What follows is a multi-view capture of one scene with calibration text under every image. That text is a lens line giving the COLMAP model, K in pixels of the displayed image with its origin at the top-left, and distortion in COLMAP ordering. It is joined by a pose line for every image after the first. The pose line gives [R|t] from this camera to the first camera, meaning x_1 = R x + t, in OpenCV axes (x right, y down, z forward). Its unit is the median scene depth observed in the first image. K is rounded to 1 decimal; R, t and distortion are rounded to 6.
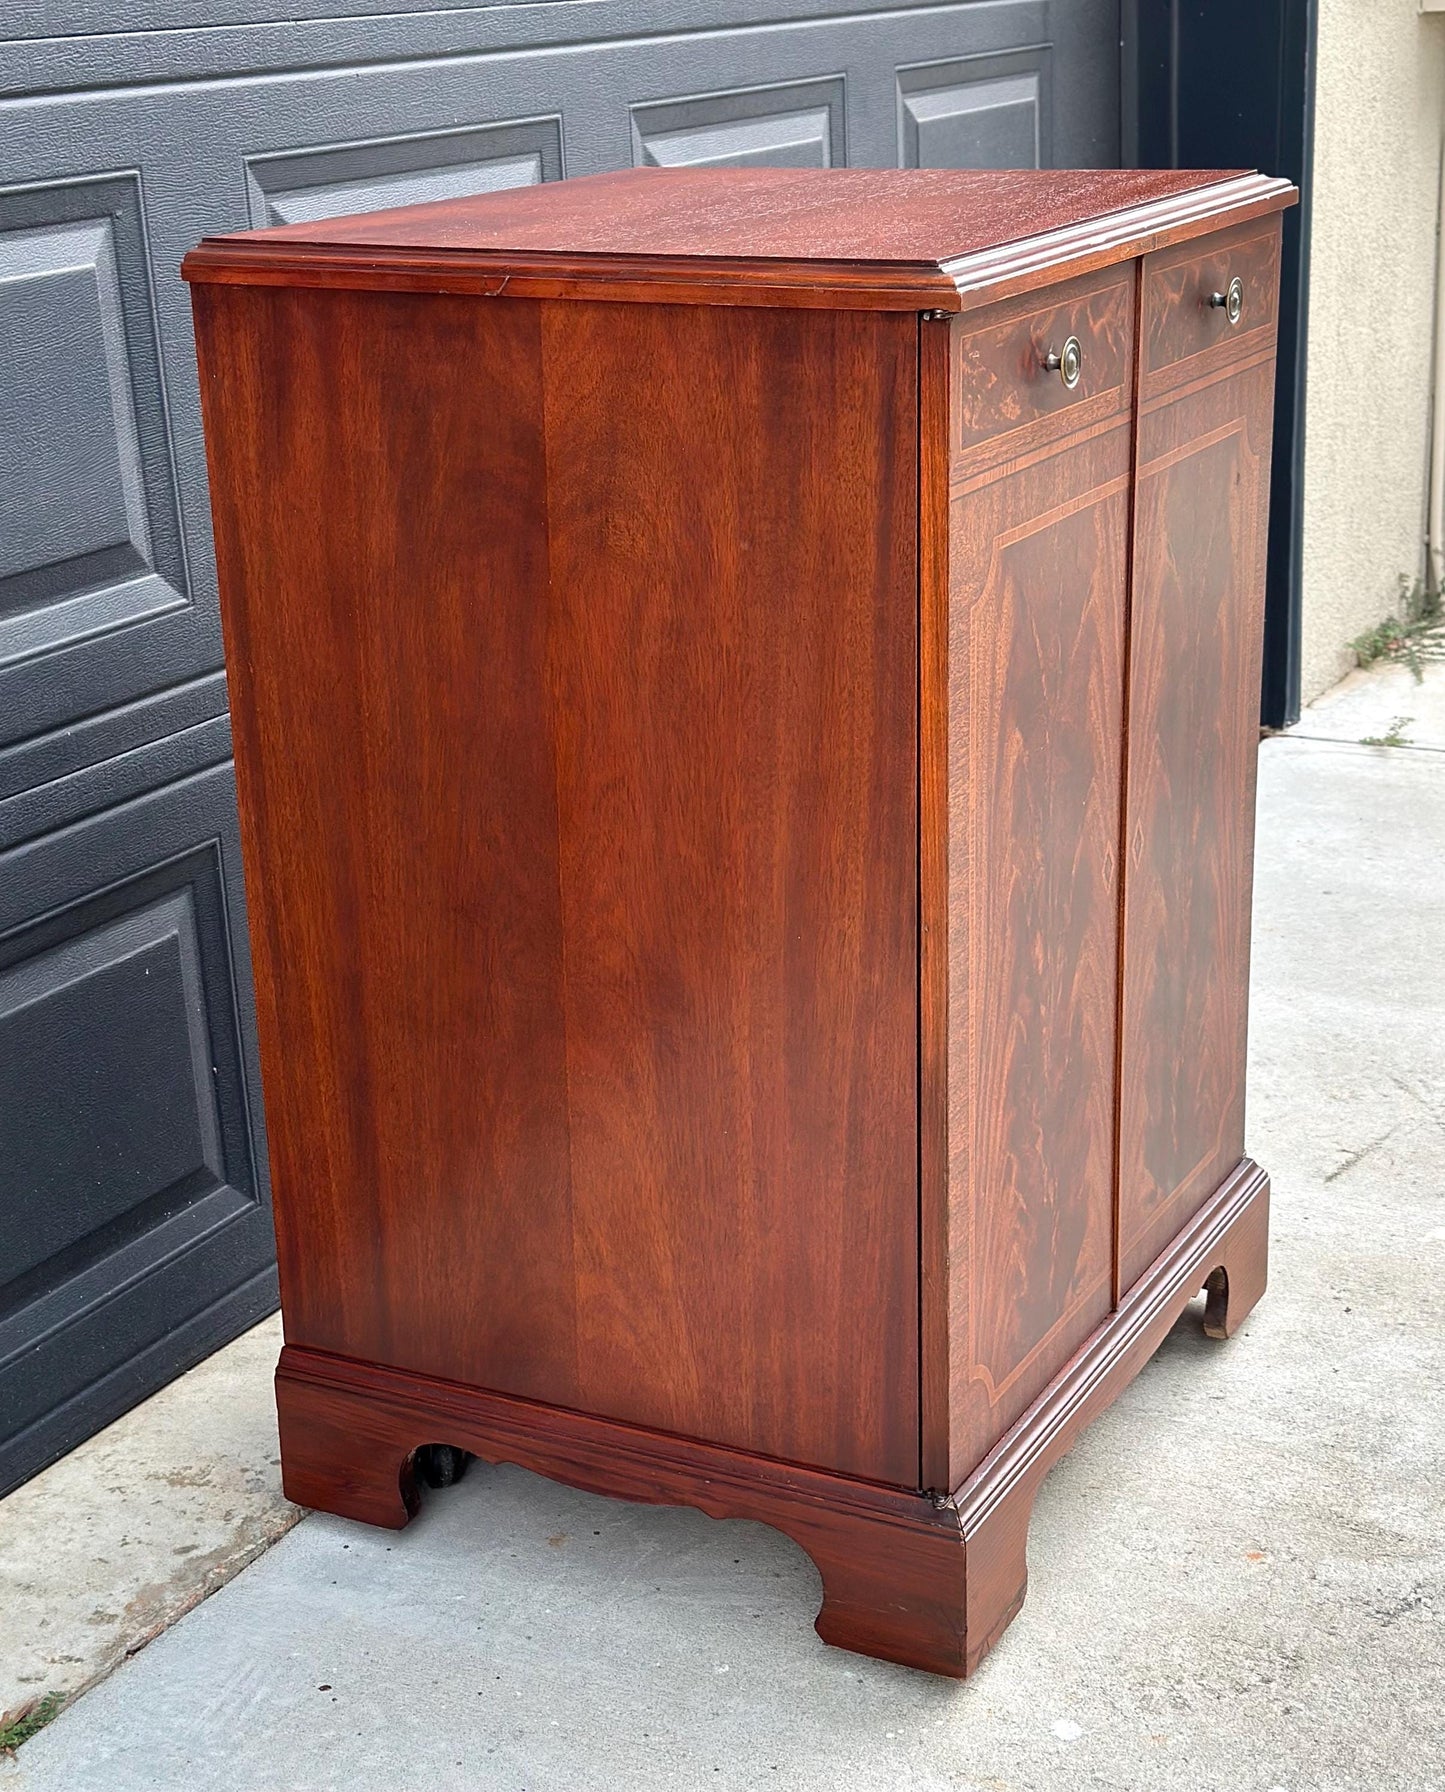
lens RADIAL K [[2864.7, 0, 698.9], [0, 2864.7, 1003.0], [0, 0, 1]] dist [0.116973, 0.000000]
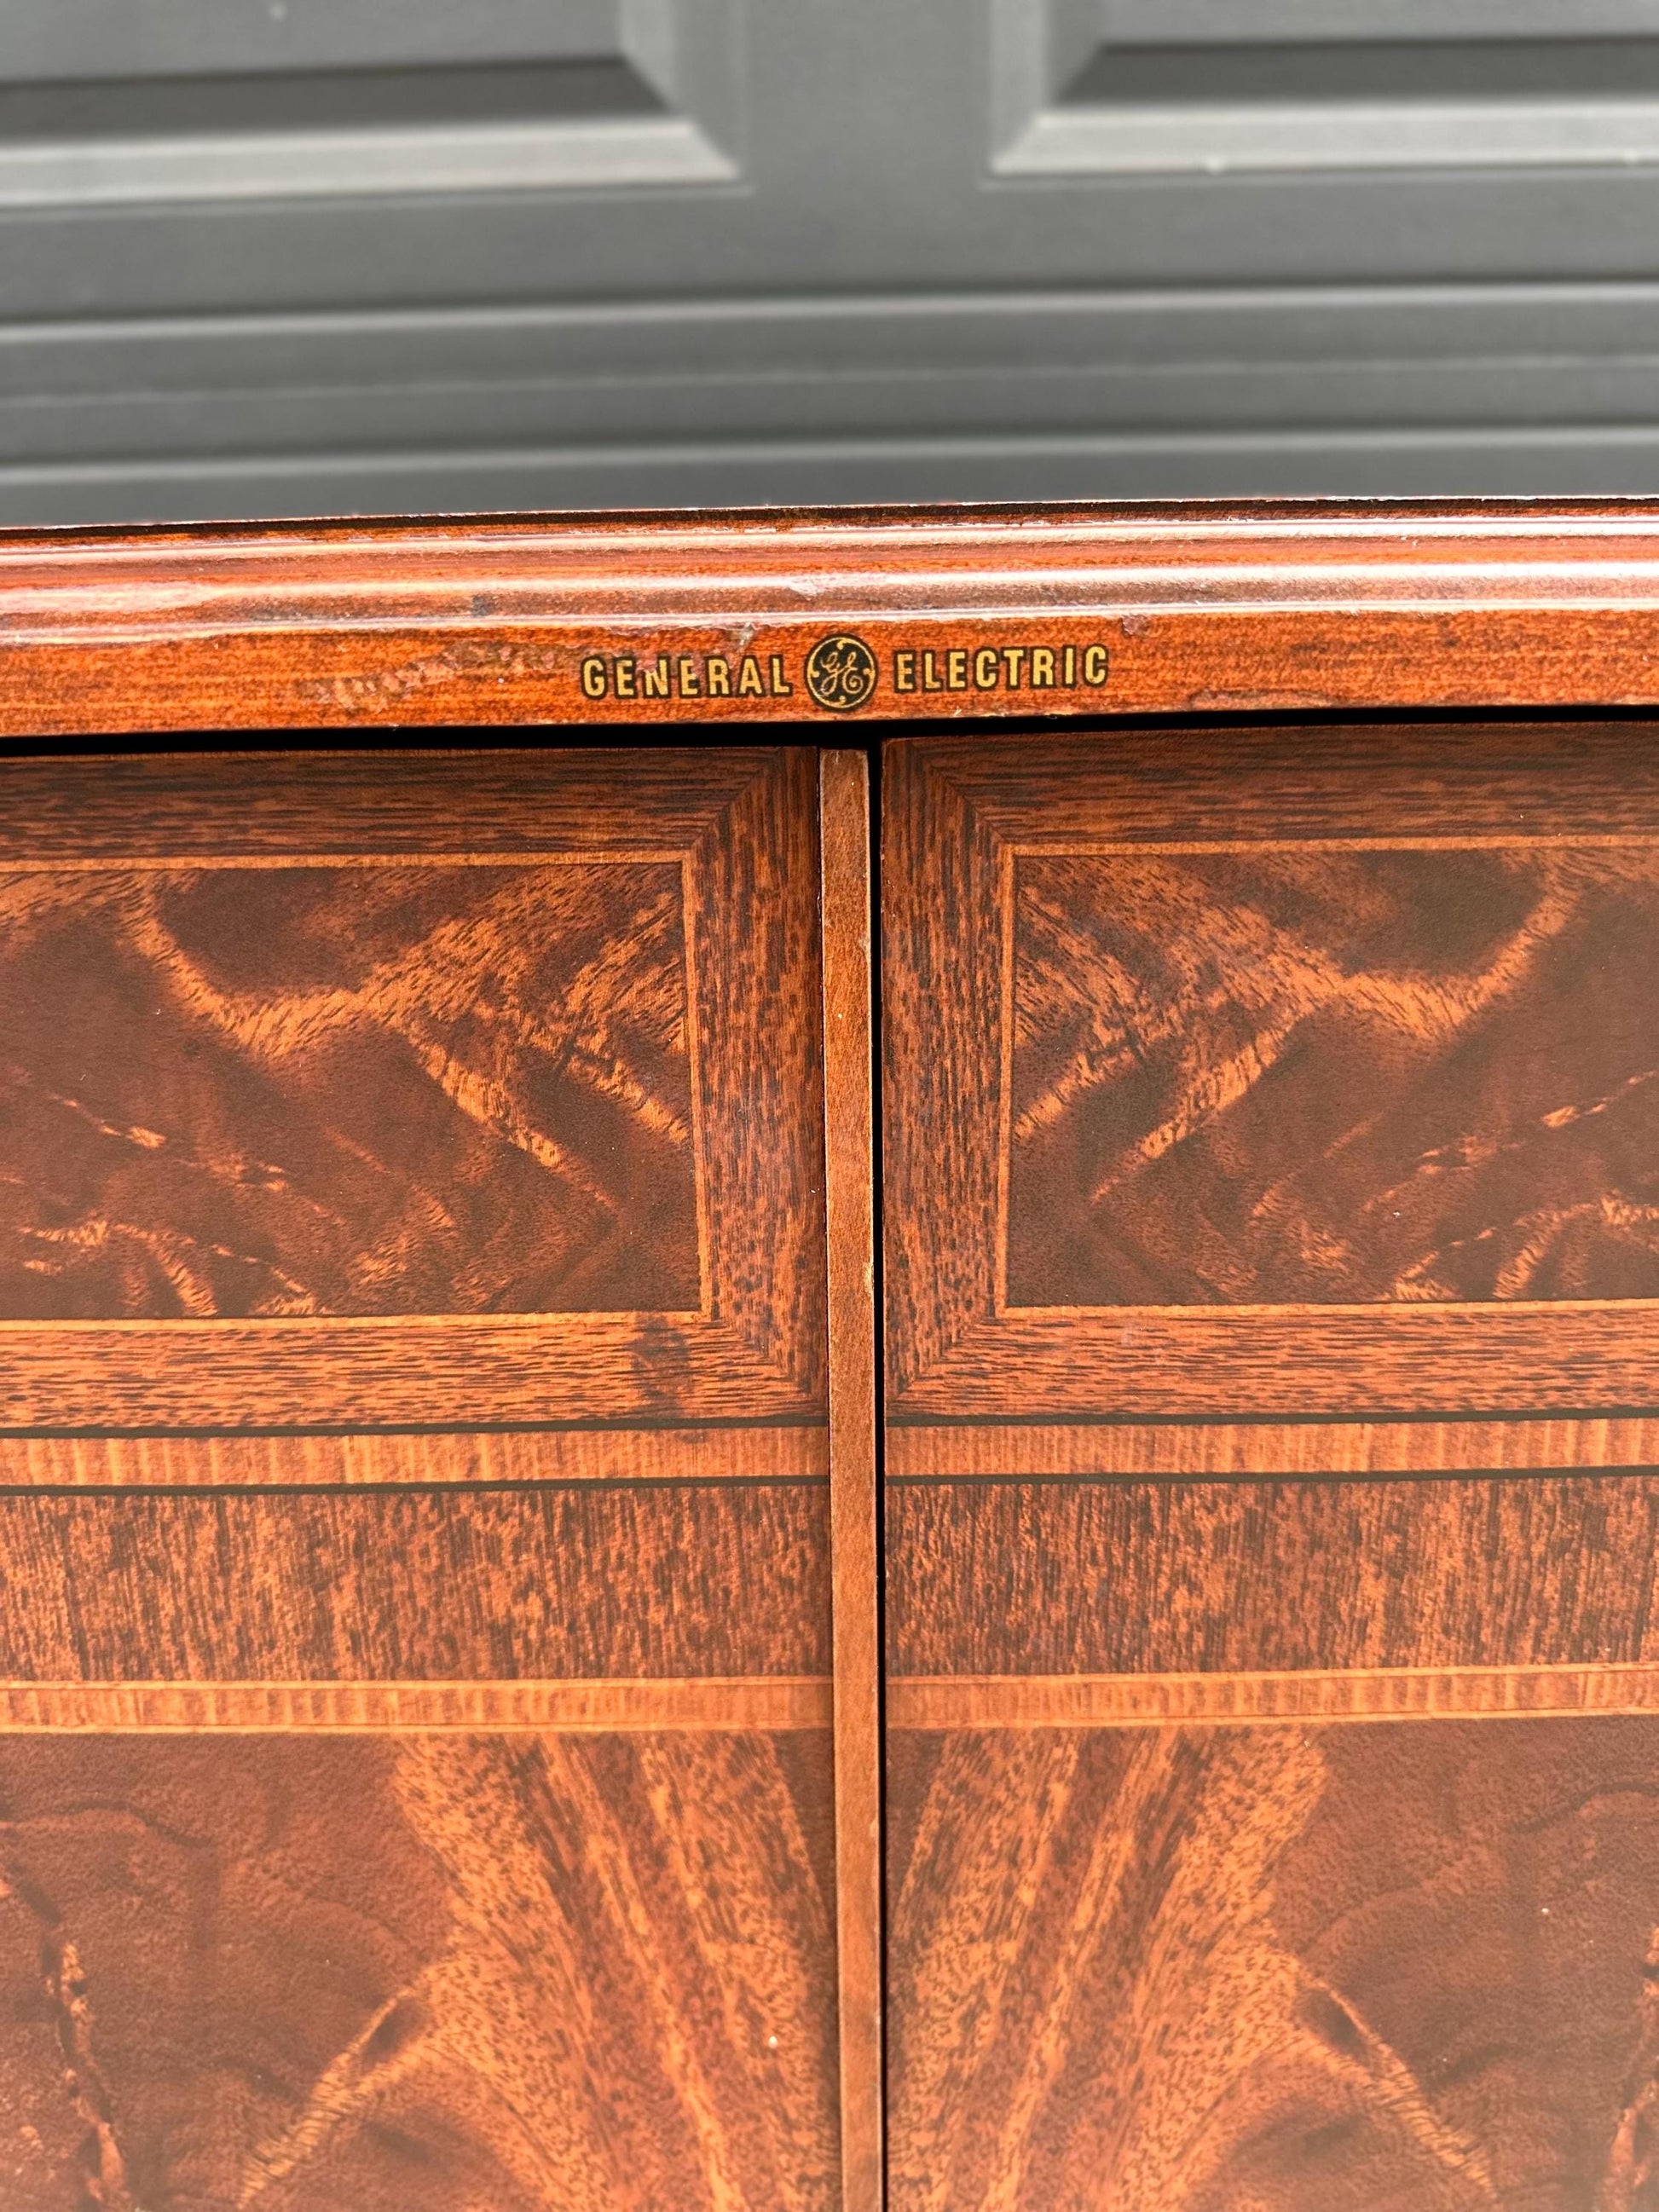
lens RADIAL K [[1622.8, 0, 827.6], [0, 1622.8, 1141.6], [0, 0, 1]] dist [0.005192, -0.040762]
pose [[0.463010, 0.290367, -0.837442, 0.226019], [-0.302421, 0.939874, 0.158679, -0.225836], [0.833165, 0.179790, 0.522984, 0.857464]]
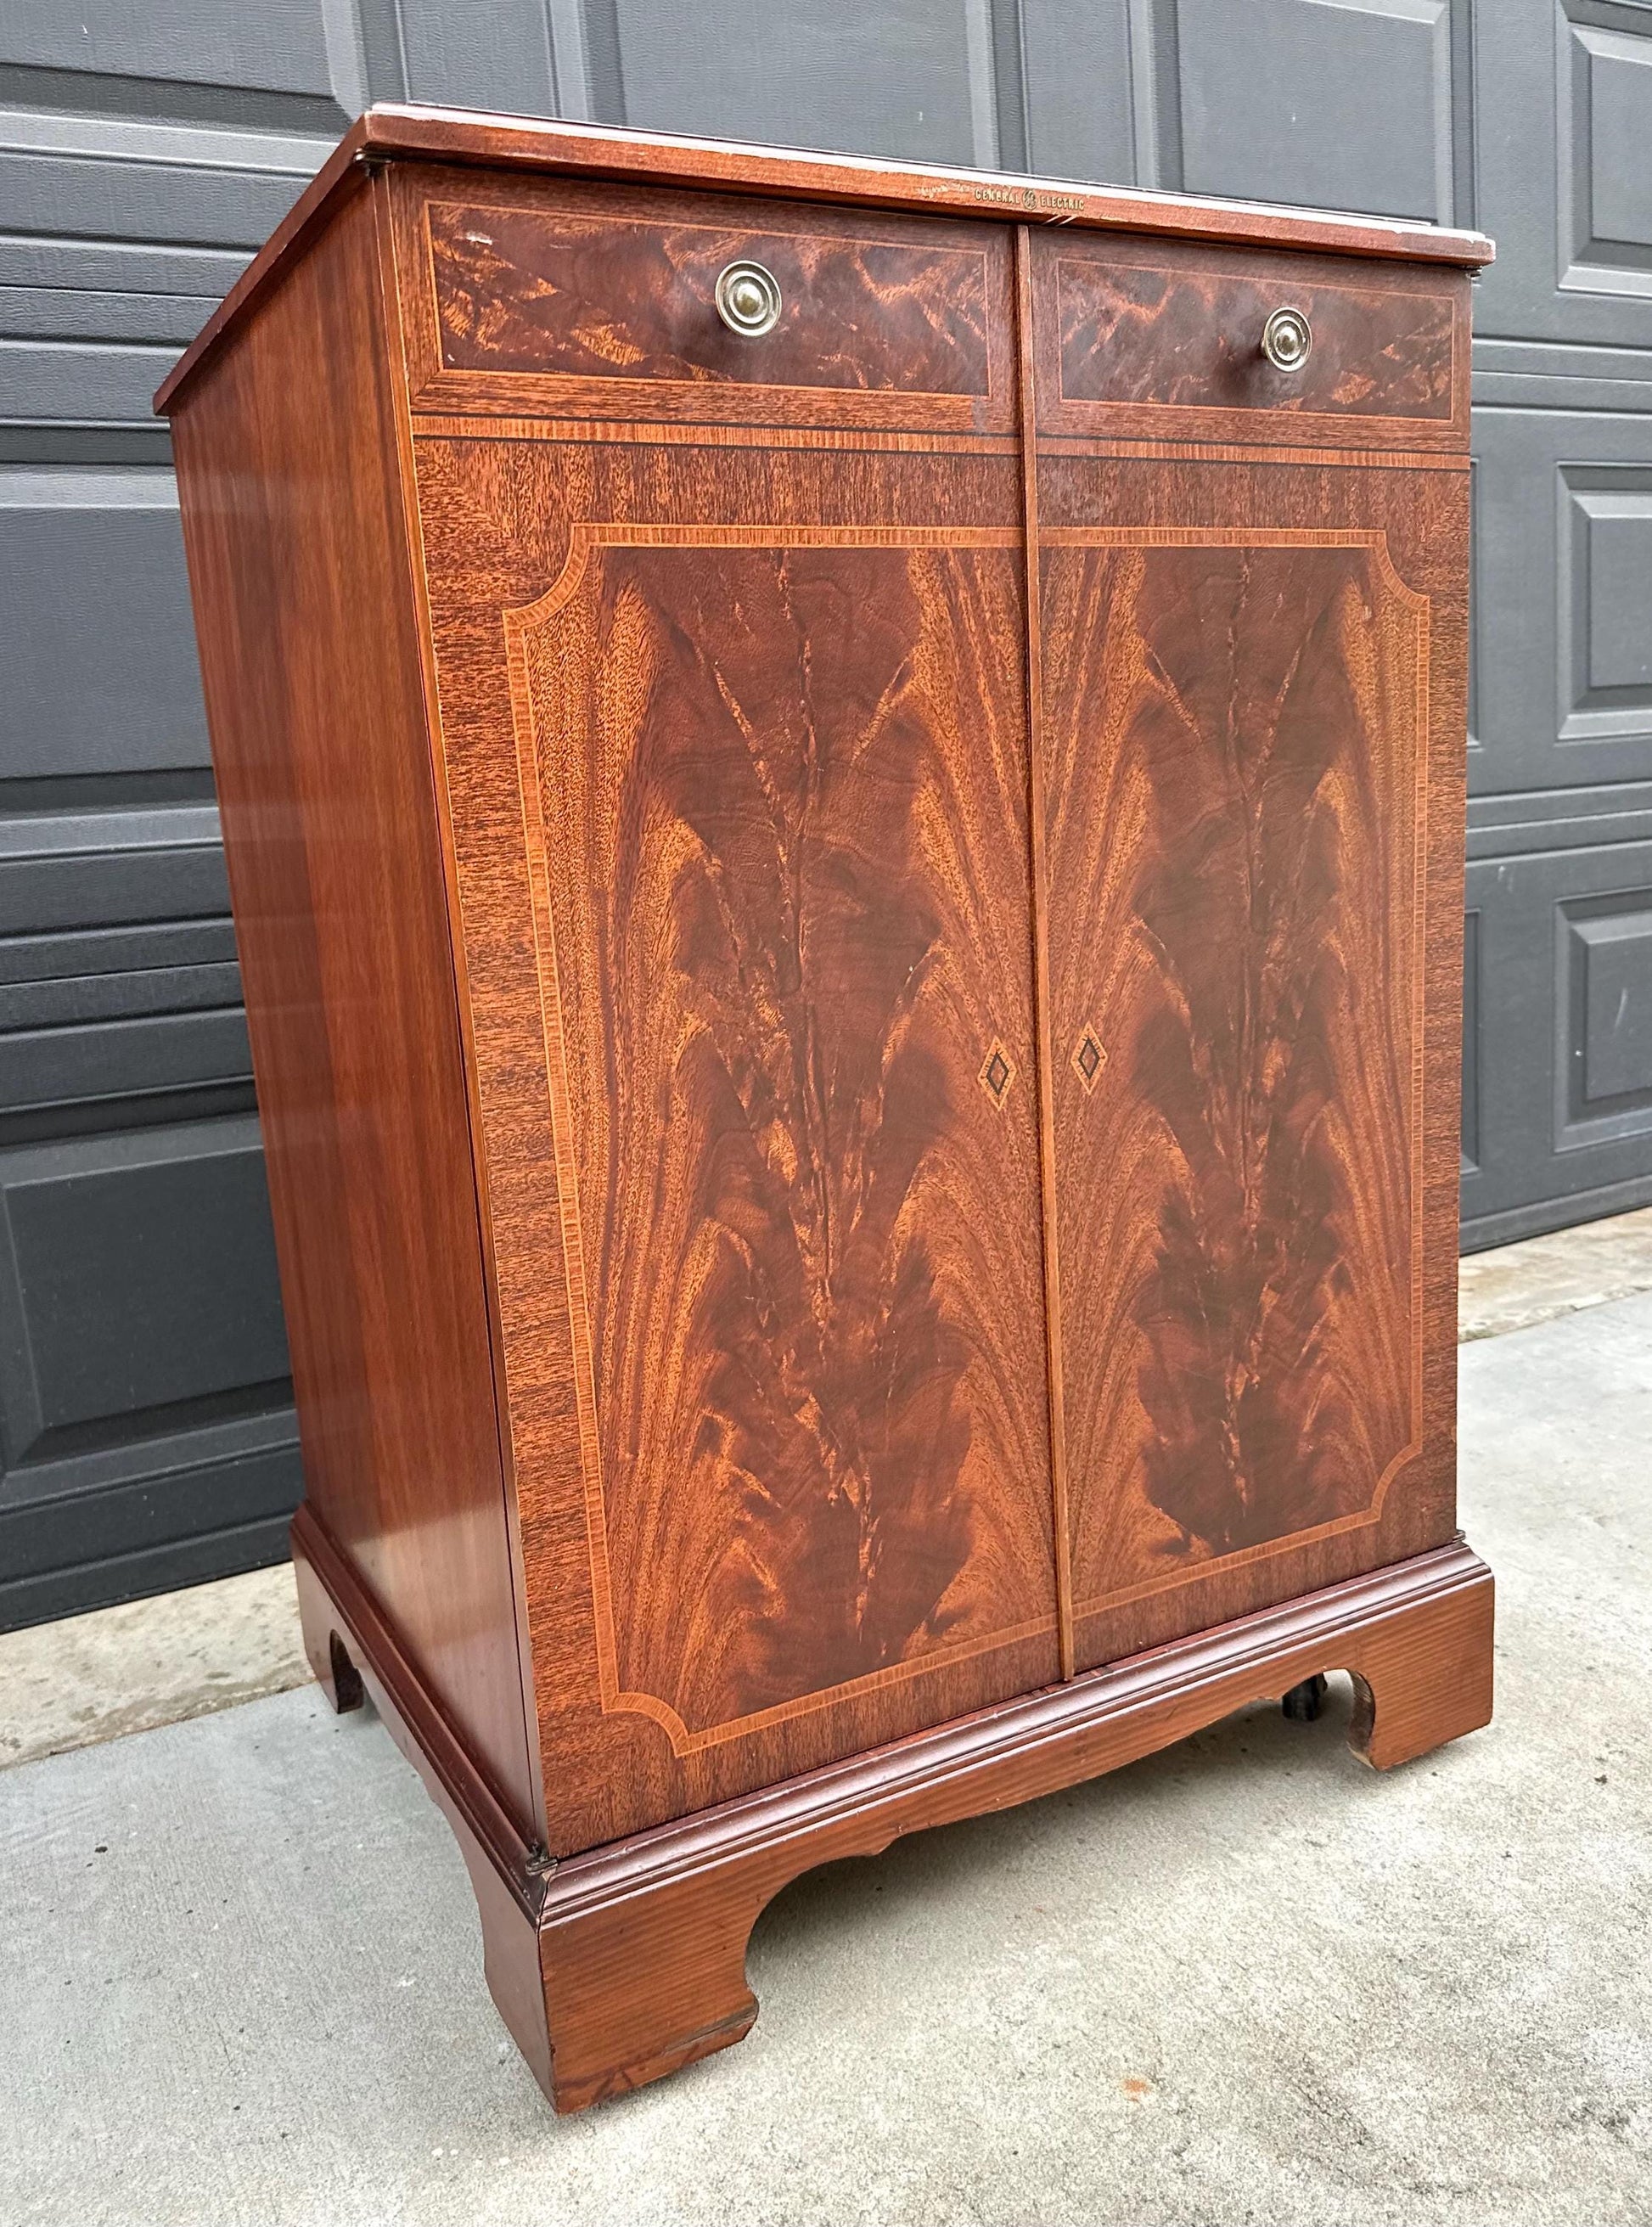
lens RADIAL K [[1724.4, 0, 797.0], [0, 1724.4, 1135.6], [0, 0, 1]] dist [0.108205, -0.190165]
pose [[0.828320, 0.093191, -0.552450, 0.336877], [-0.158245, 0.984834, -0.071139, 0.009143], [0.537442, 0.146348, 0.830505, 0.574512]]
